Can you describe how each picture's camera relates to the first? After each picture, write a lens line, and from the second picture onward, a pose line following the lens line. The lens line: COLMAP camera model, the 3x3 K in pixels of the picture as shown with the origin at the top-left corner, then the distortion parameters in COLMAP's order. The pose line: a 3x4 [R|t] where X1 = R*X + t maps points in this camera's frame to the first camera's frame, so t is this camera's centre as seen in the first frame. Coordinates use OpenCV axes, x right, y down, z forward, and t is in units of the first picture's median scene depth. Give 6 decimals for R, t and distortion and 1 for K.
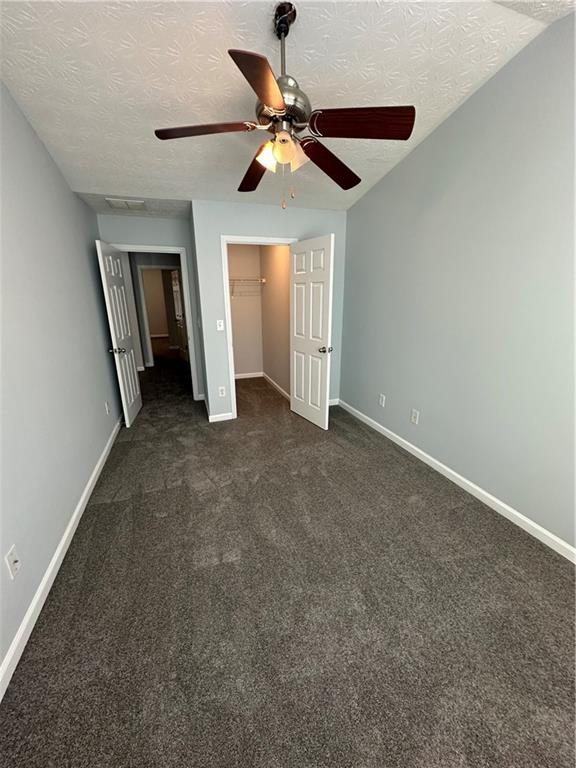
lens RADIAL K [[304.3, 0, 288.1], [0, 304.3, 384.7], [0, 0, 1]] dist [-0.000716, 0.000489]
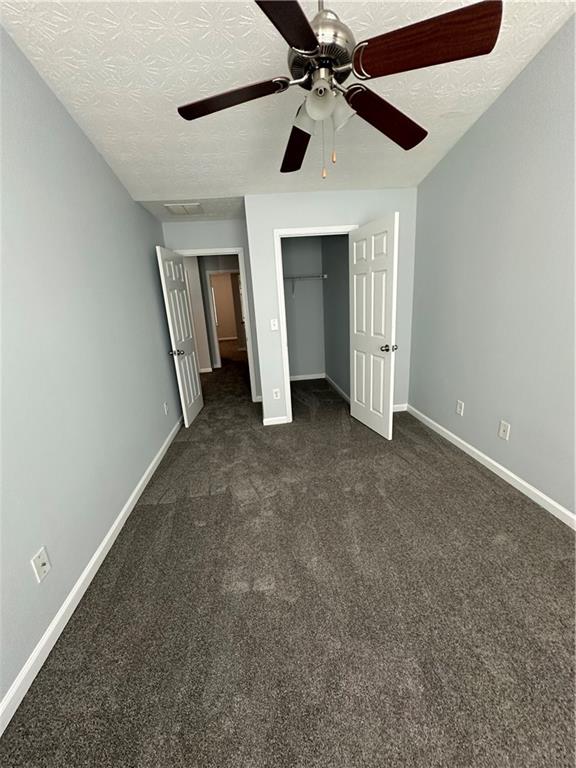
lens RADIAL K [[304.3, 0, 288.5], [0, 304.3, 384.2], [0, 0, 1]] dist [-0.000716, 0.000489]
pose [[0.973091, 0.009060, -0.230242, 0.070746], [-0.010149, 0.999942, -0.003548, -0.008633], [0.230197, 0.005790, 0.973127, 0.138260]]
